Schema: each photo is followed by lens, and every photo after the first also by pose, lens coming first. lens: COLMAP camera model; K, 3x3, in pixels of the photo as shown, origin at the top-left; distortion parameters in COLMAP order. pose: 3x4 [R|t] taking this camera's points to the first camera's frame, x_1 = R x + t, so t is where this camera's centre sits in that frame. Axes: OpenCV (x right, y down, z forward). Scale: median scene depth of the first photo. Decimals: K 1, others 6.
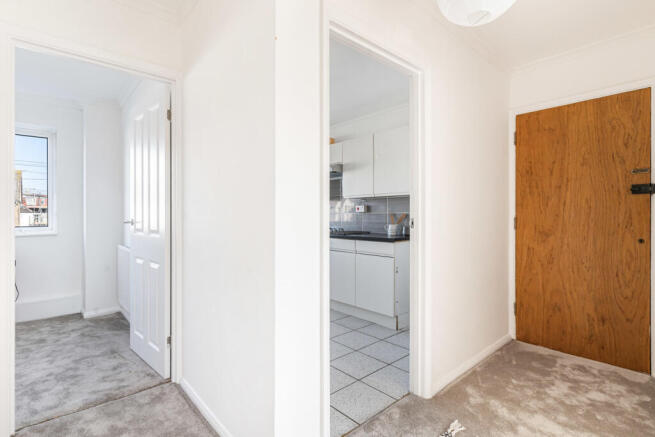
lens RADIAL K [[316.4, 0, 328.0], [0, 316.4, 216.6], [0, 0, 1]] dist [0.000916, -0.002919]
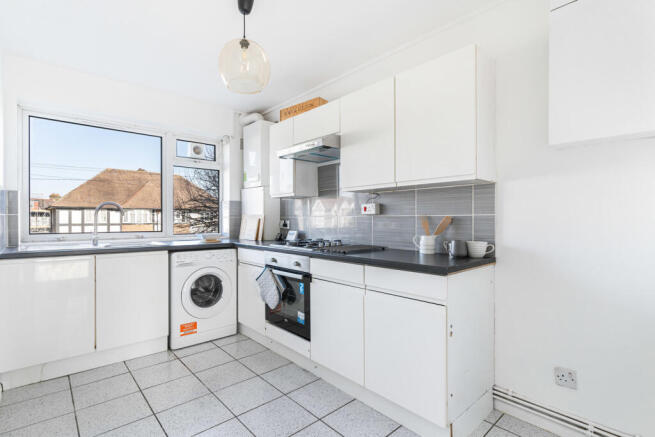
lens RADIAL K [[316.4, 0, 326.2], [0, 316.4, 221.0], [0, 0, 1]] dist [0.000916, -0.002919]
pose [[0.999984, -0.001748, 0.005428, 0.015730], [0.001729, 0.999992, 0.003467, -0.003456], [-0.005434, -0.003458, 0.999979, 0.389595]]
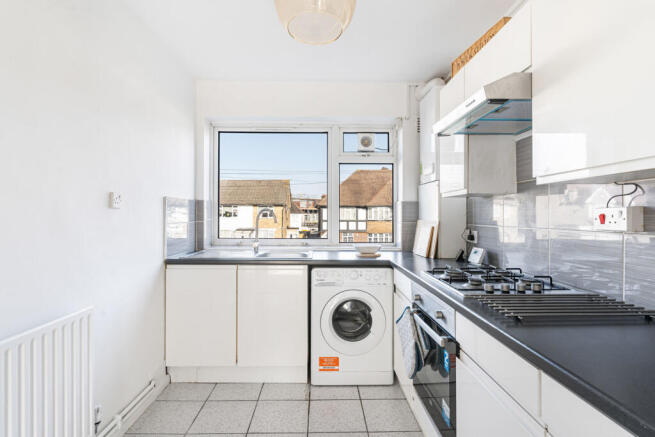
lens RADIAL K [[344.5, 0, 324.7], [0, 344.5, 215.1], [0, 0, 1]] dist [0.000951, 0.000714]
pose [[0.757657, -0.001204, -0.652651, 0.111361], [-0.000958, 0.999995, -0.002957, -0.027496], [0.652652, 0.002866, 0.757653, 0.618270]]
